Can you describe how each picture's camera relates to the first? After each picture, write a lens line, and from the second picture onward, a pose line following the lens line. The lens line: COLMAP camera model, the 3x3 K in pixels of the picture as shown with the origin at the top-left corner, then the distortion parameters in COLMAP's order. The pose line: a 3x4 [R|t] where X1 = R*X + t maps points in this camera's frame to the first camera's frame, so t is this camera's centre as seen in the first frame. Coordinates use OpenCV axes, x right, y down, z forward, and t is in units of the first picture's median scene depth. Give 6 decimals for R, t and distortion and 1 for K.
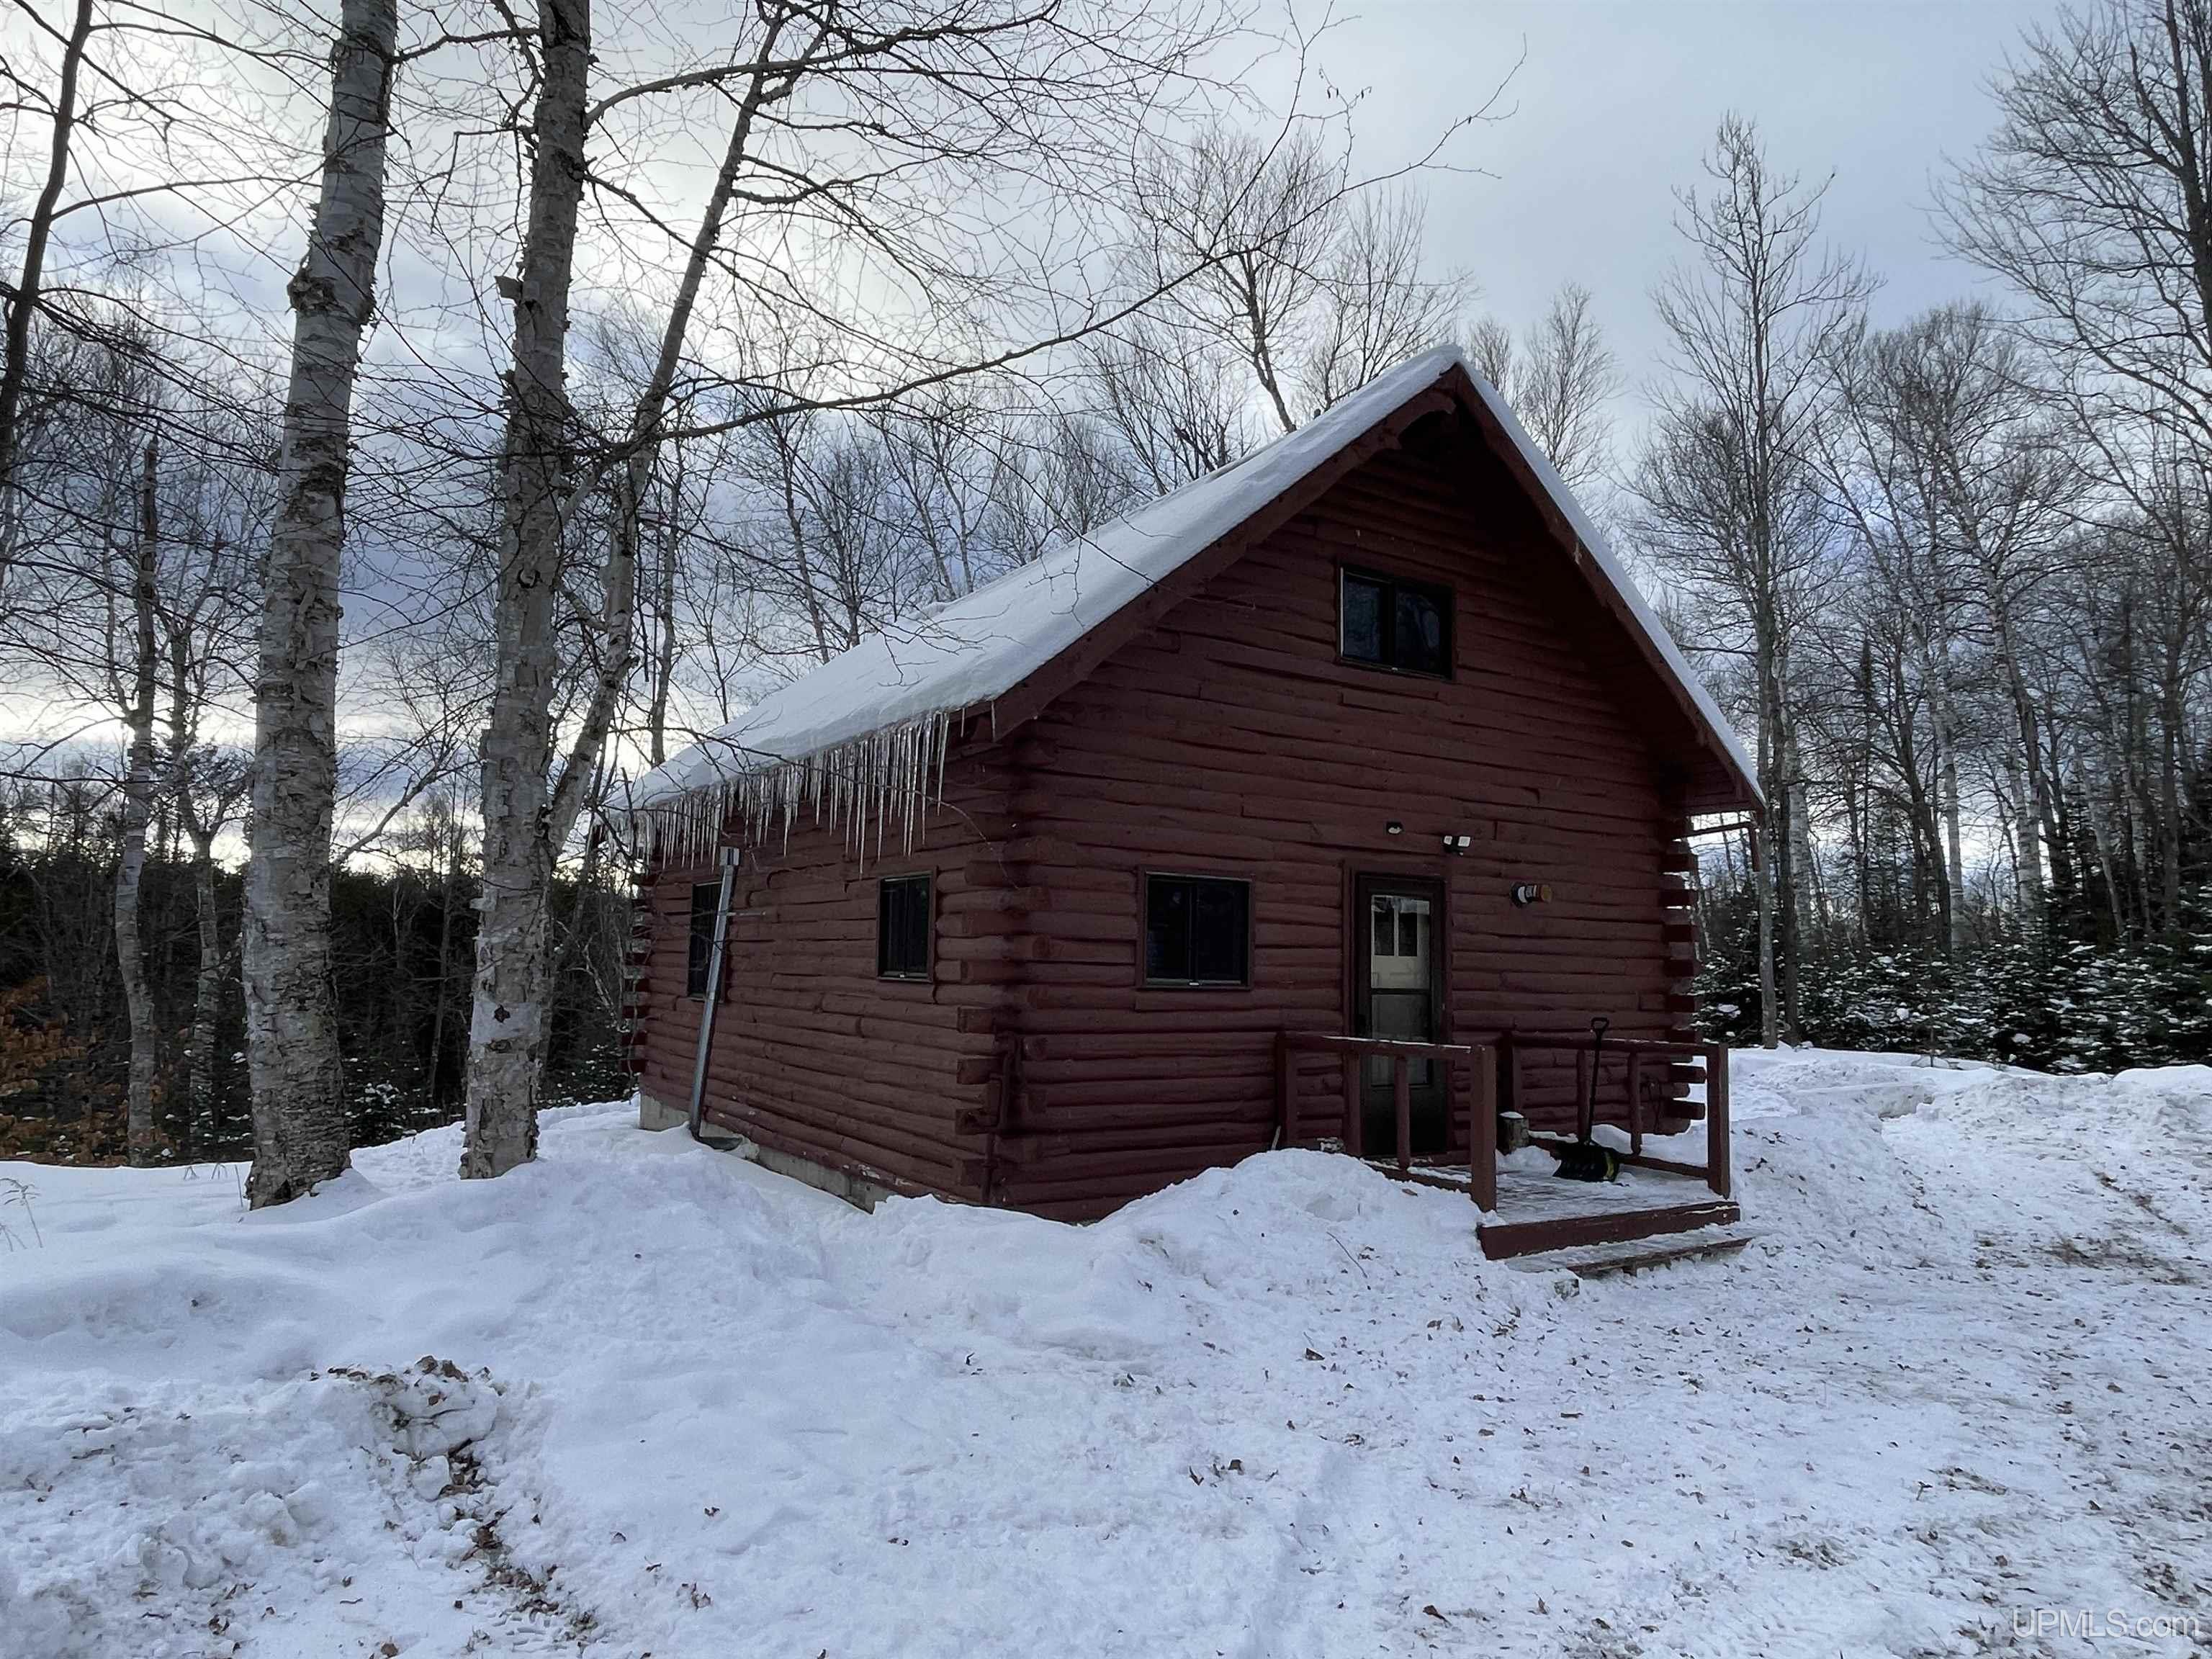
lens RADIAL K [[1314.9, 0, 1115.3], [0, 1314.9, 847.2], [0, 0, 1]] dist [0.001738, 0.001668]
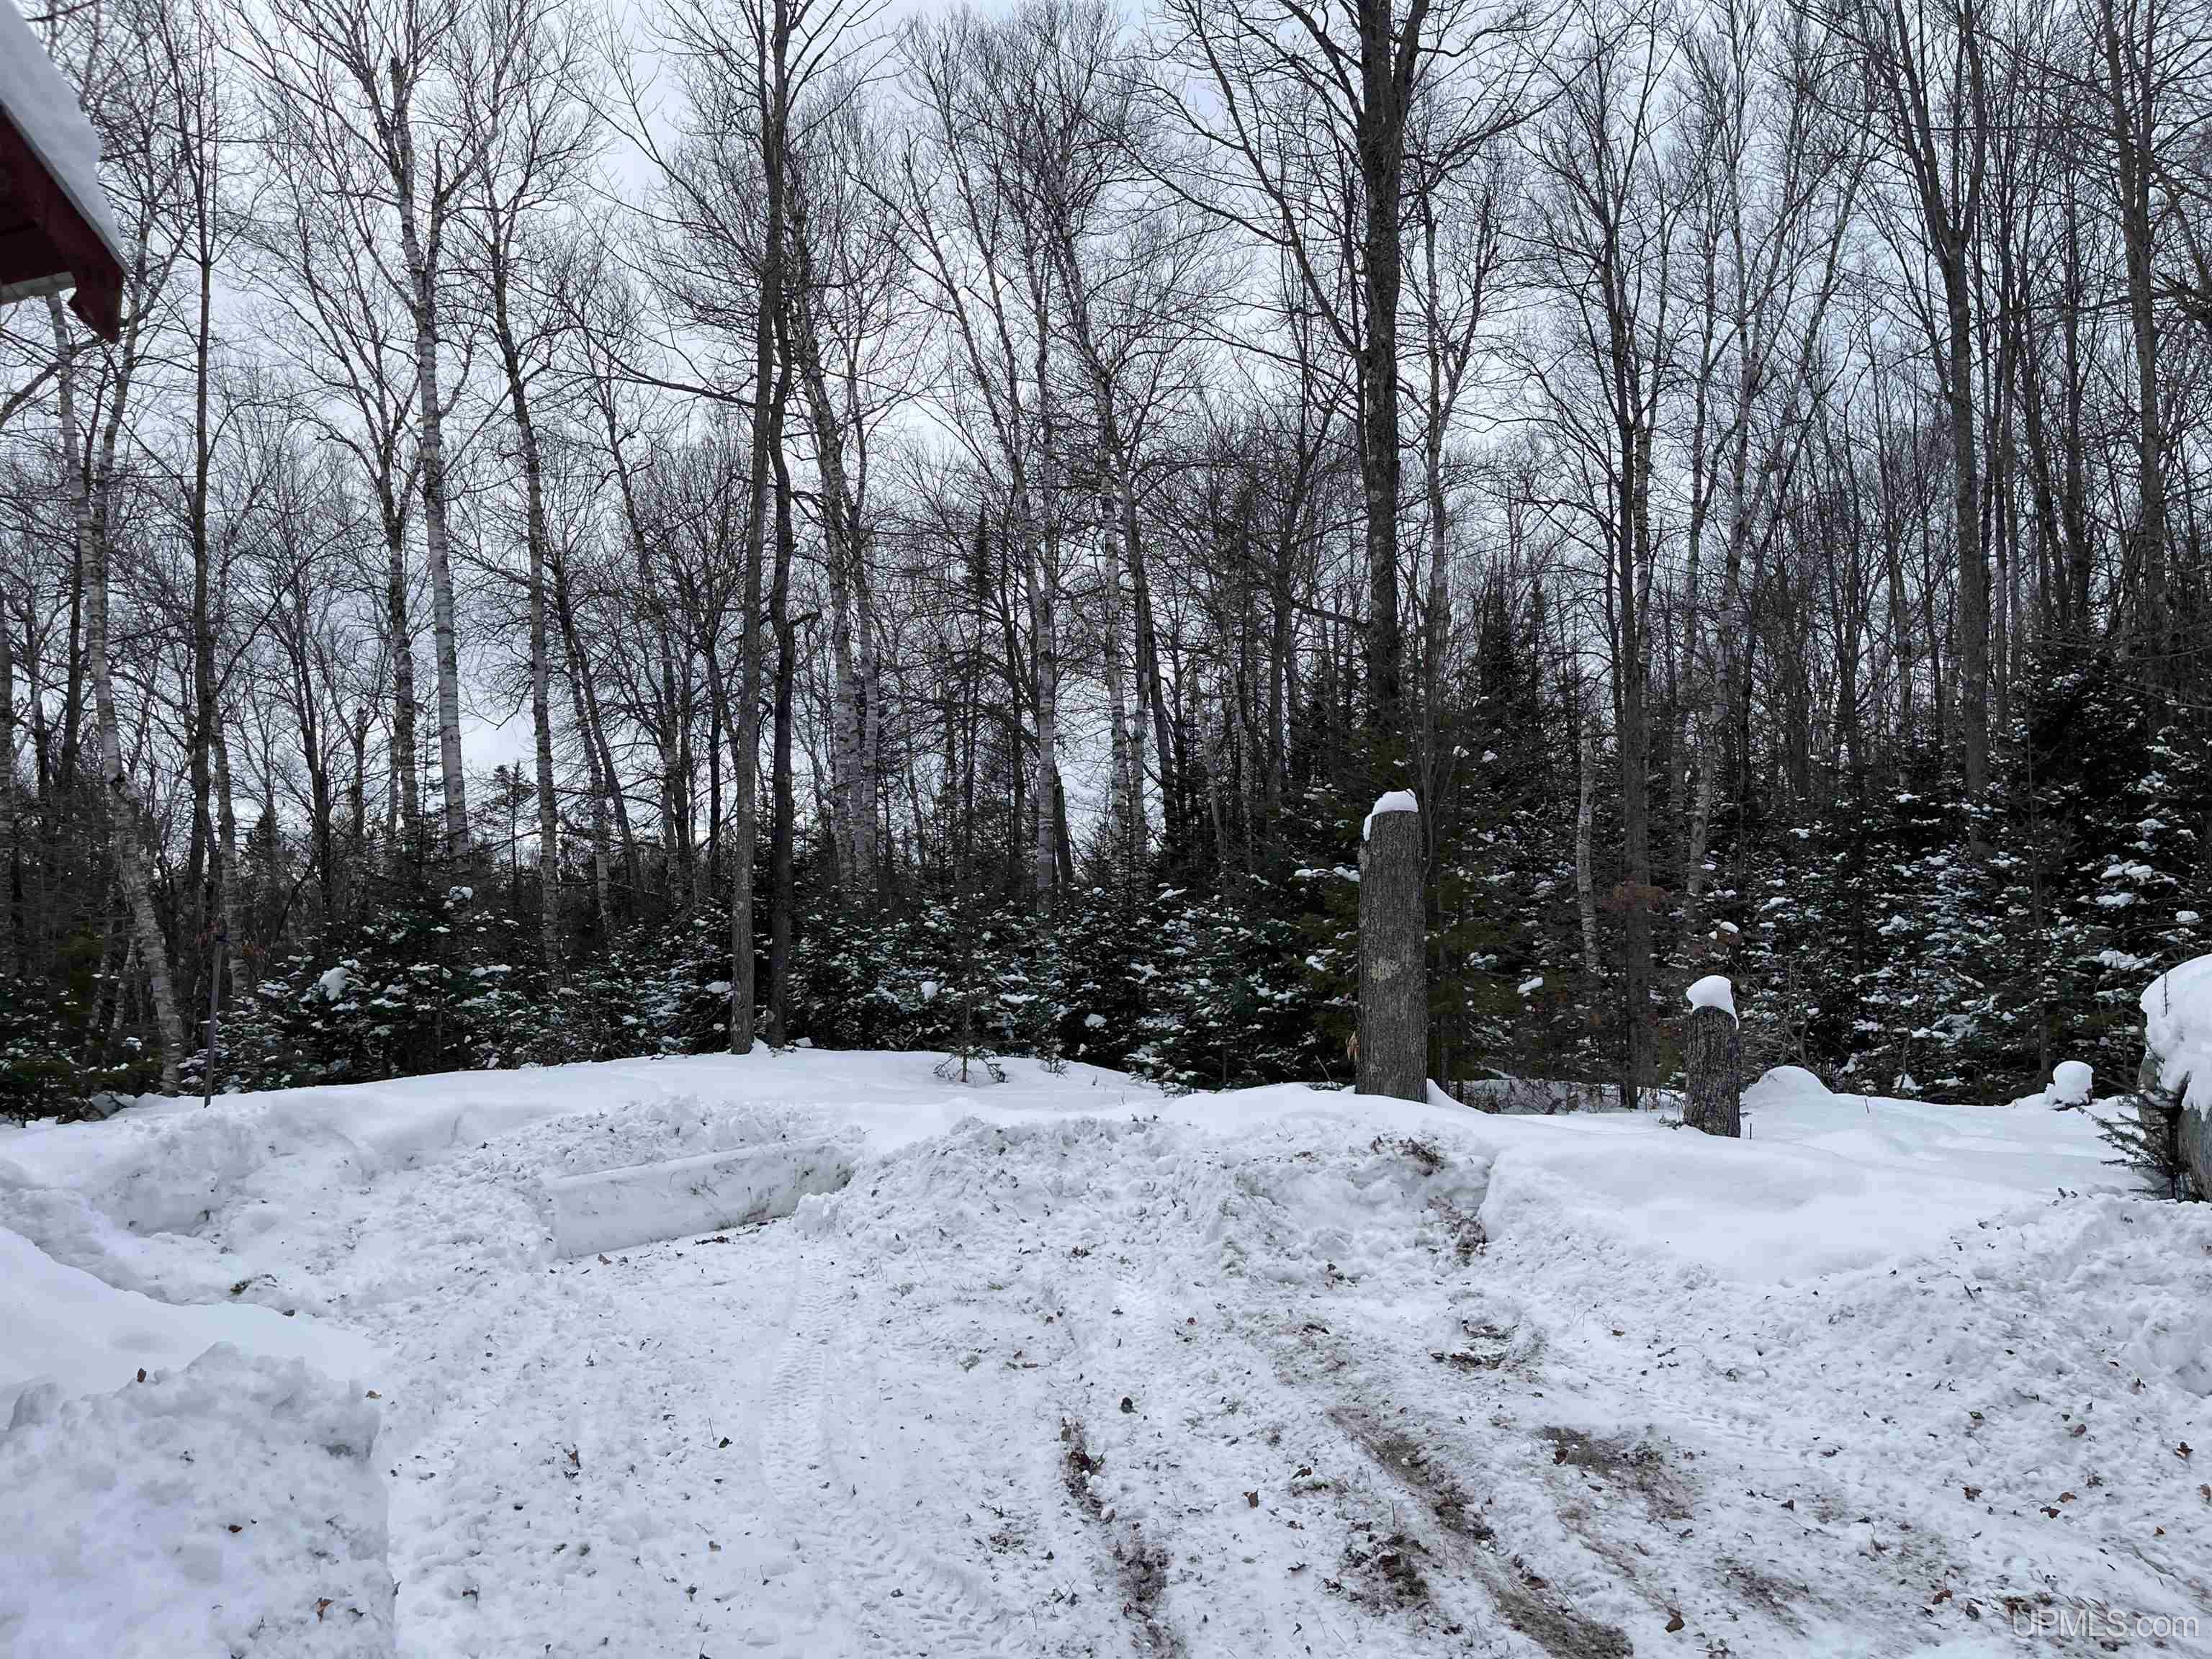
lens RADIAL K [[1614.9, 0, 1102.6], [0, 1614.9, 830.7], [0, 0, 1]] dist [0.002653, 0.000553]
pose [[0.842481, 0.029636, 0.537911, 0.229428], [-0.042087, 0.999055, 0.010873, 0.035190], [-0.537080, -0.031800, 0.842932, 0.281513]]
